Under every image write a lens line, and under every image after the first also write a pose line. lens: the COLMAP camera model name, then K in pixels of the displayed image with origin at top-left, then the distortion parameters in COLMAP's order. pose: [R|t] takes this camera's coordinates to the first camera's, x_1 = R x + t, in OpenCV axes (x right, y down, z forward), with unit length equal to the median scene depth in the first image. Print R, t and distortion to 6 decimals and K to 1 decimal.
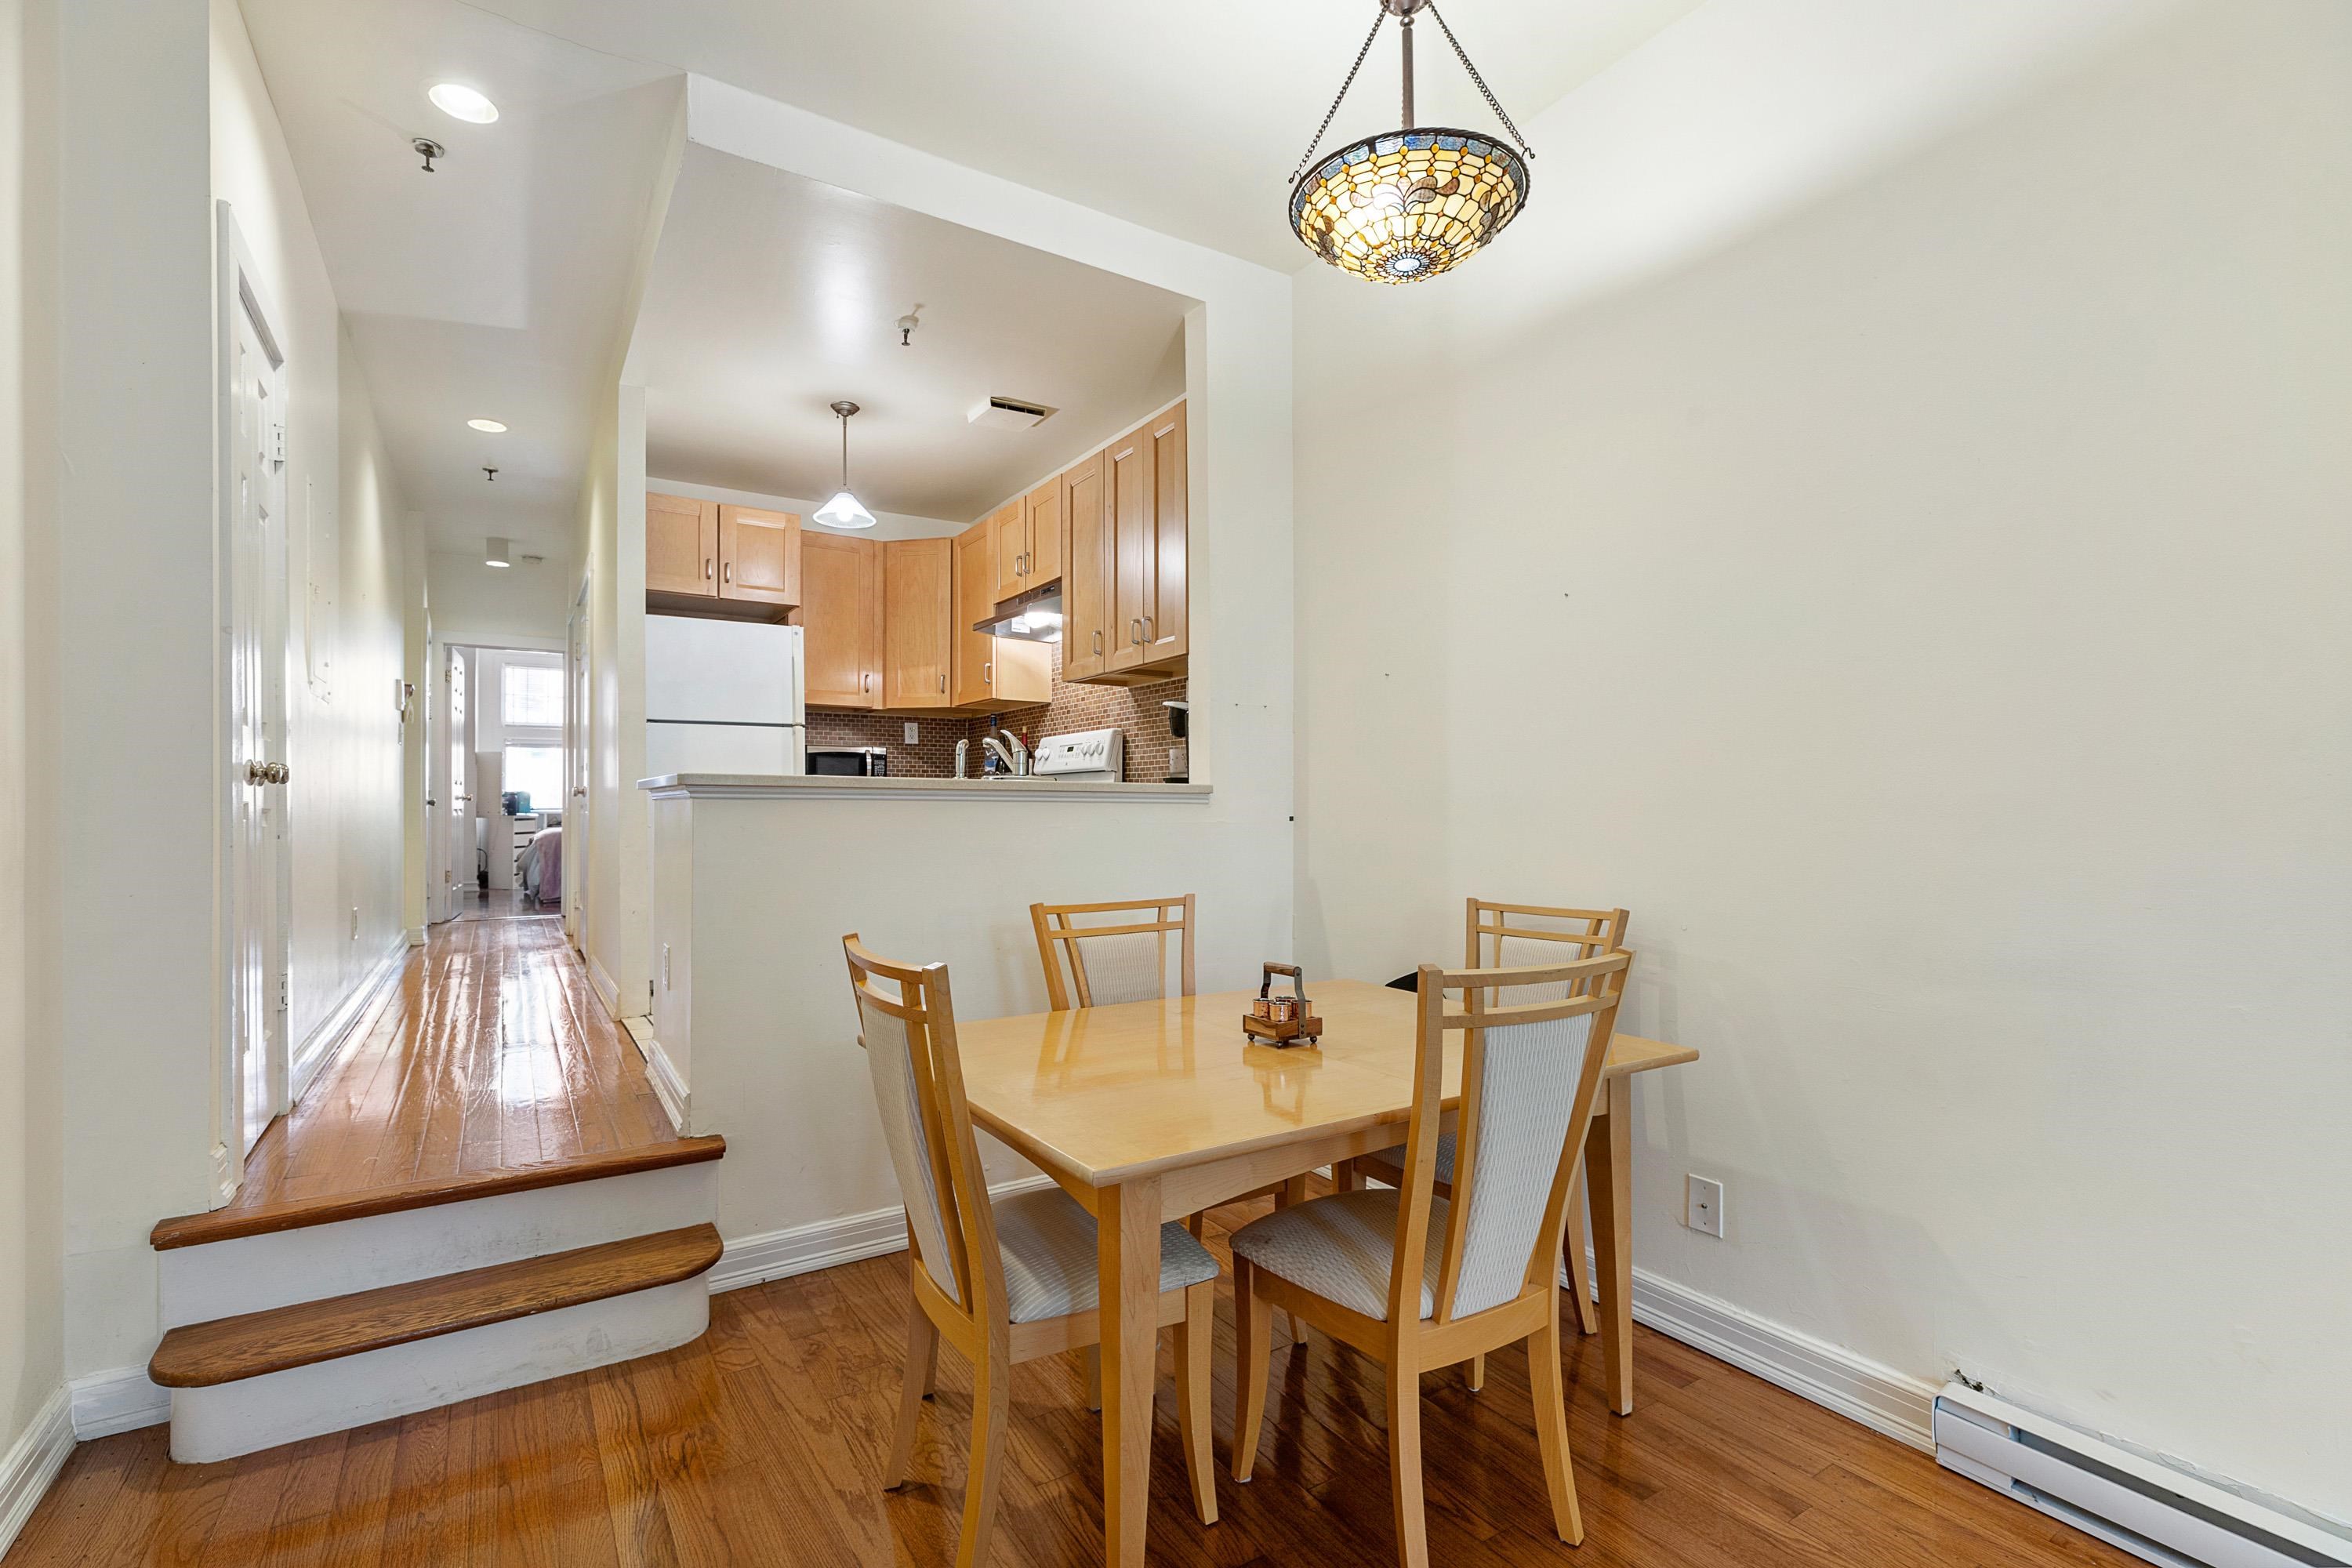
lens RADIAL K [[1052.0, 0, 1184.0], [0, 1052.0, 815.2], [0, 0, 1]] dist [0.010369, 0.000066]
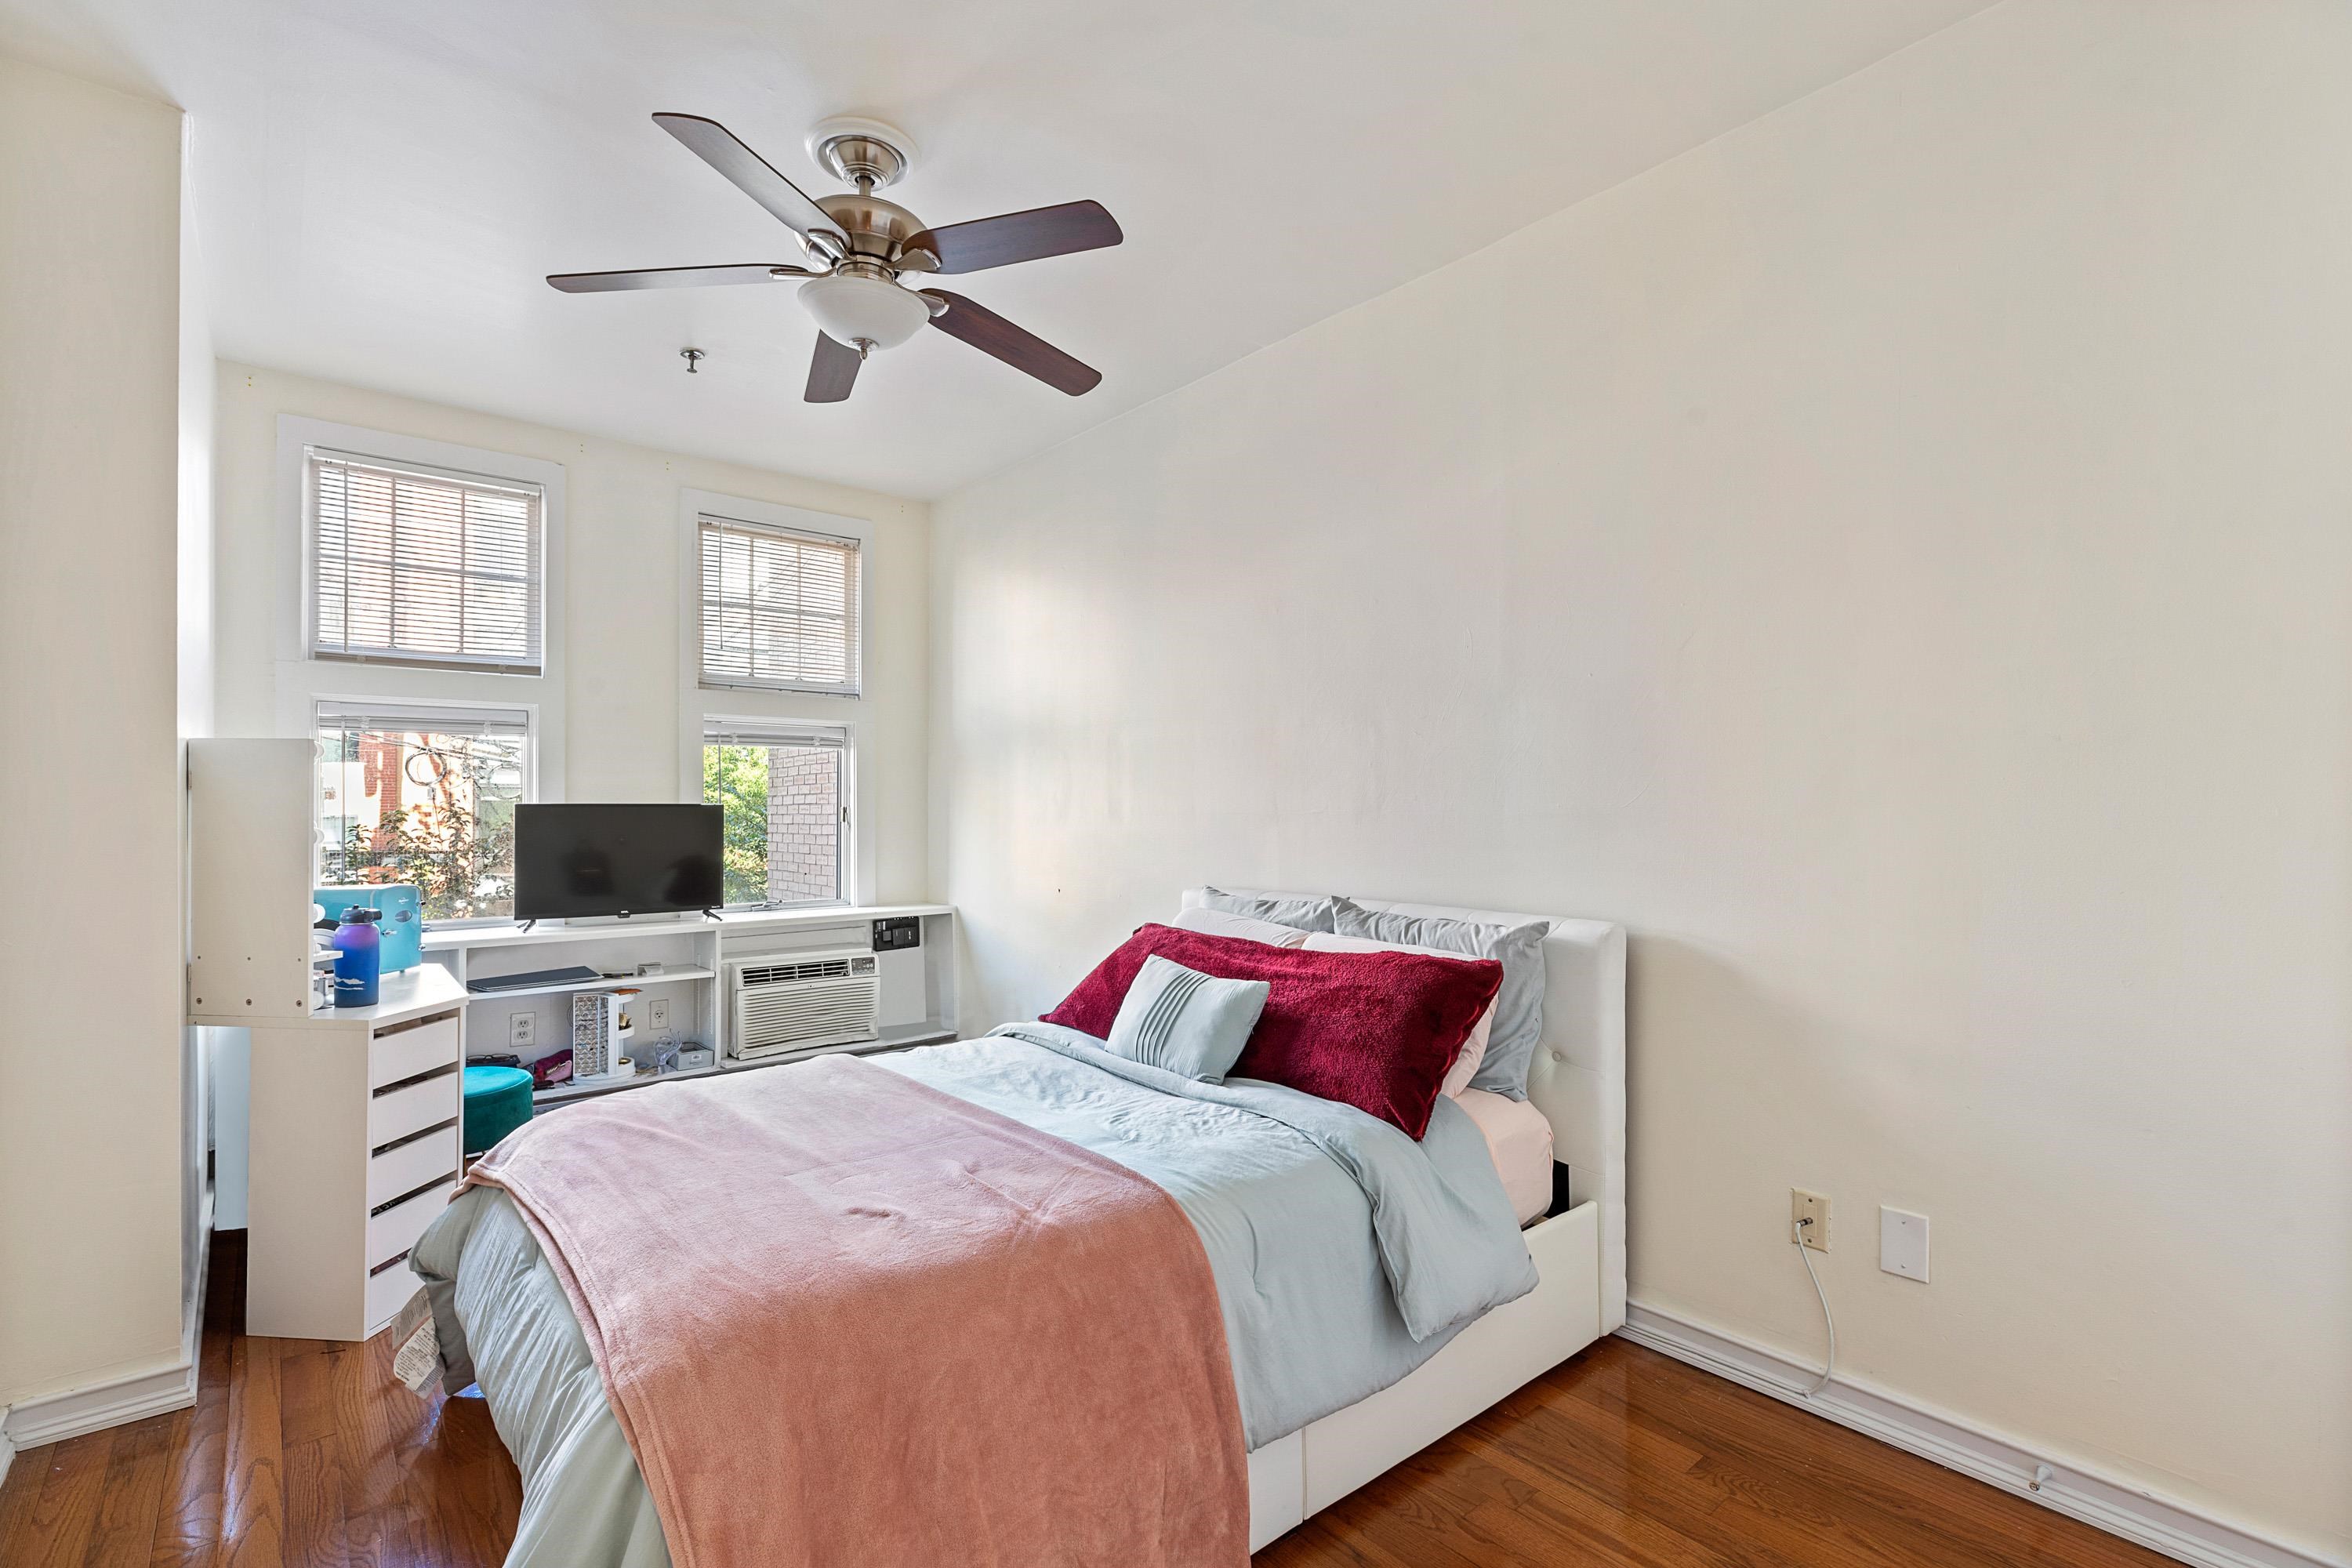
lens RADIAL K [[1062.4, 0, 1171.8], [0, 1062.4, 820.3], [0, 0, 1]] dist [0.005382, 0.000329]
pose [[0.992092, 0.007458, 0.125291, -0.981561], [-0.006834, 0.999962, -0.005411, -0.083932], [-0.125327, 0.004512, 0.992105, 1.494023]]
